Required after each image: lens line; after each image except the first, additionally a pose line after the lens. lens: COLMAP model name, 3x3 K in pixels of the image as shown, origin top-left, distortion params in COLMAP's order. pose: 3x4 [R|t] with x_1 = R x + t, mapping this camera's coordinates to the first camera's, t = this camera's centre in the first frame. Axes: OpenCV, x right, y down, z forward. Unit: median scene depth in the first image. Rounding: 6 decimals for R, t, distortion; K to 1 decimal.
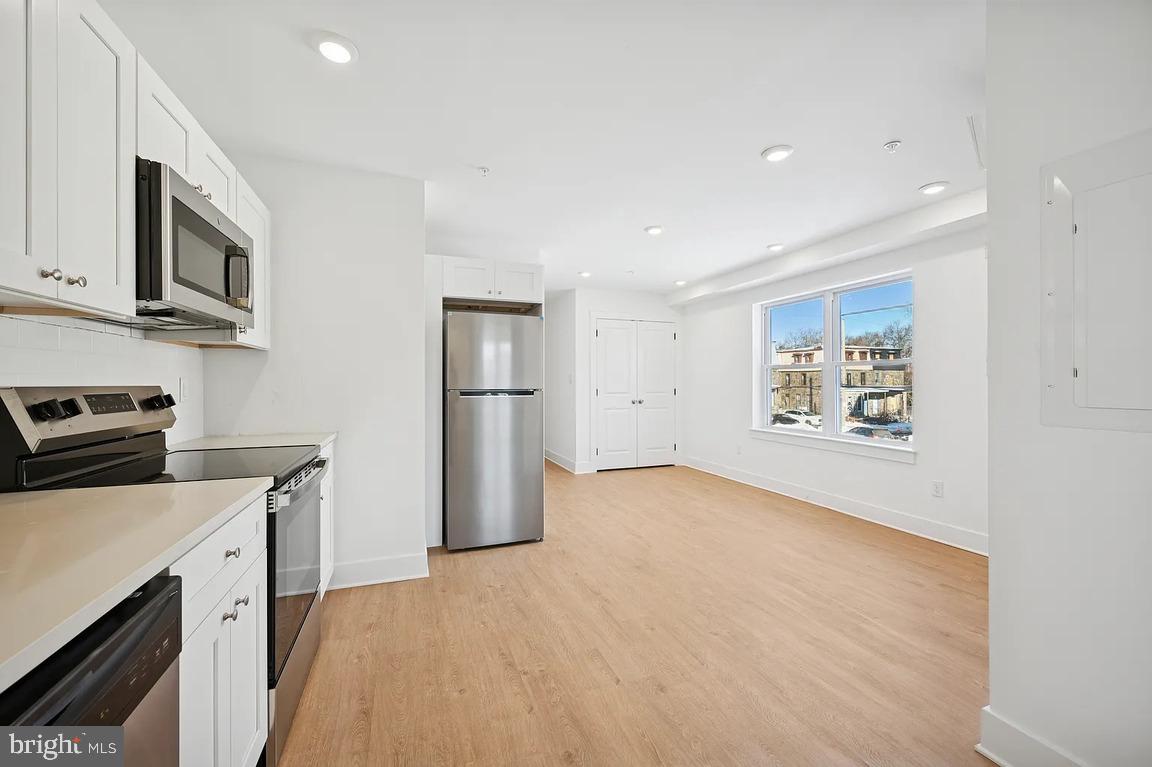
lens RADIAL K [[463.3, 0, 574.7], [0, 463.3, 382.2], [0, 0, 1]] dist [0.005316, -0.000514]
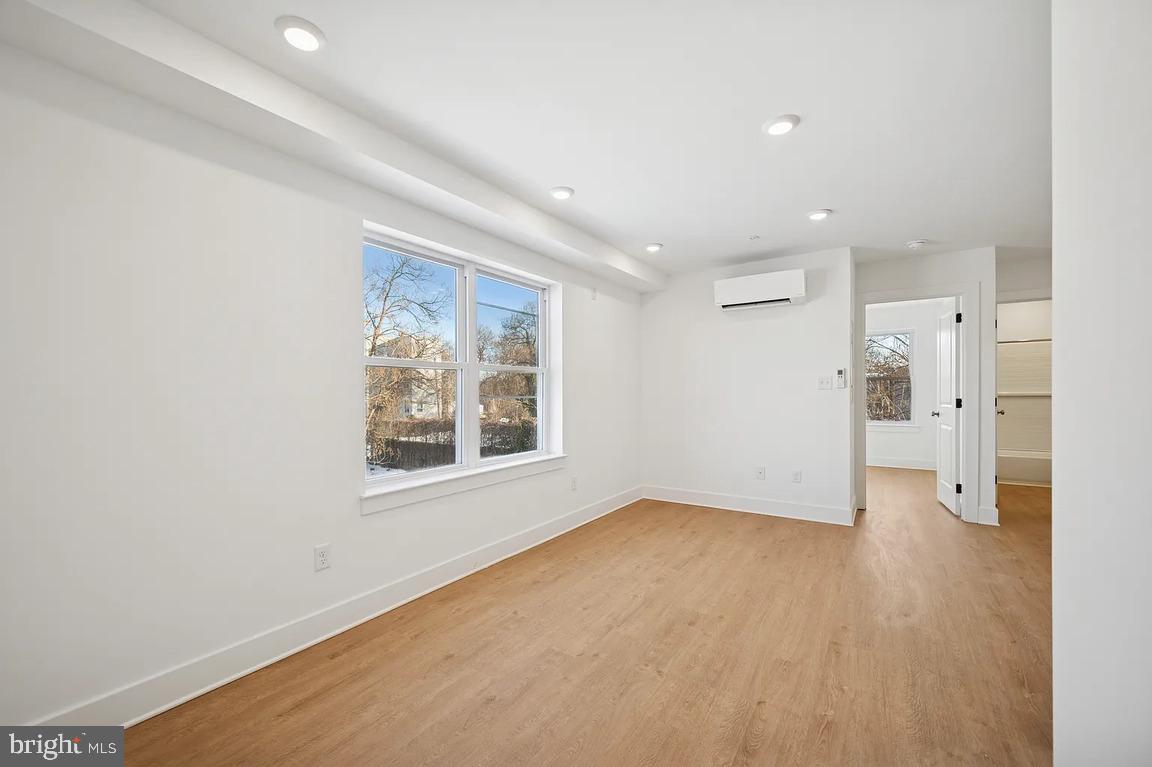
lens RADIAL K [[463.3, 0, 580.7], [0, 463.3, 392.6], [0, 0, 1]] dist [0.005316, -0.000514]
pose [[-0.588070, 0.002024, 0.808807, -0.094898], [0.005361, 0.999985, 0.001396, 0.001213], [-0.808792, 0.005157, -0.588072, 0.979188]]
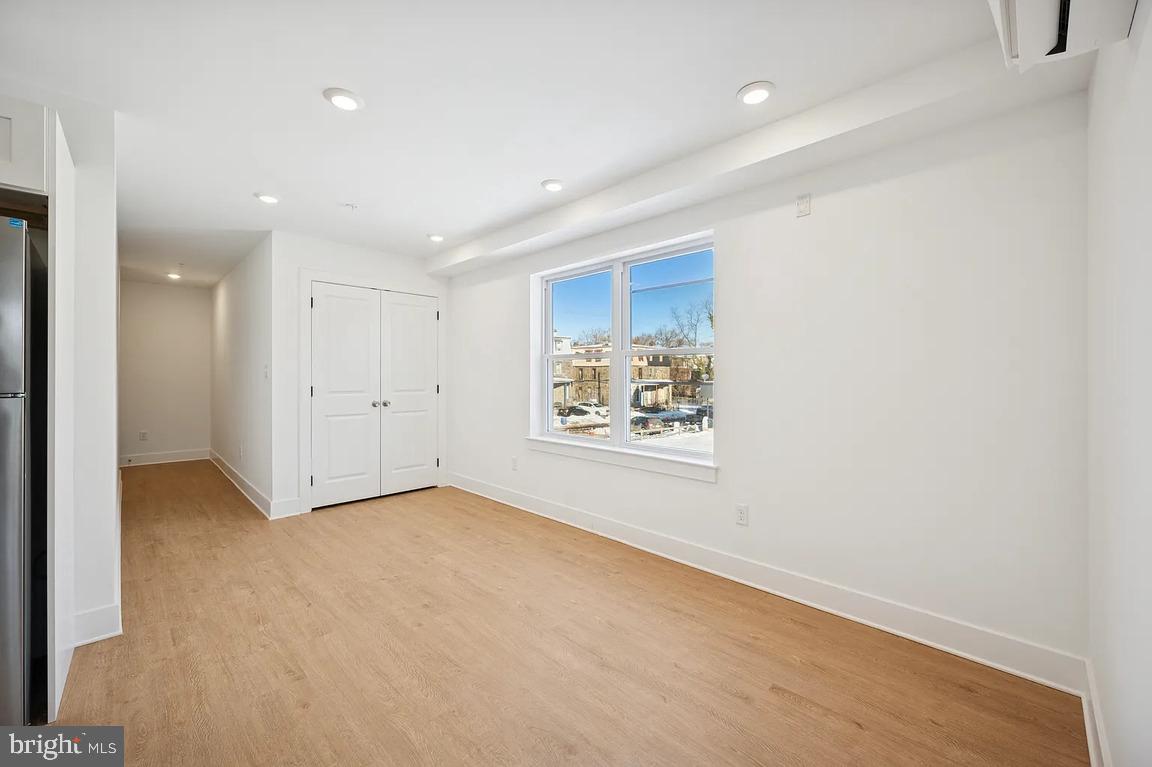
lens RADIAL K [[463.3, 0, 575.4], [0, 463.3, 375.4], [0, 0, 1]] dist [0.005316, -0.000514]
pose [[0.913943, 0.002617, 0.405834, 0.126533], [-0.002010, 0.999996, -0.001923, -0.000578], [-0.405837, 0.000942, 0.913945, 0.242006]]
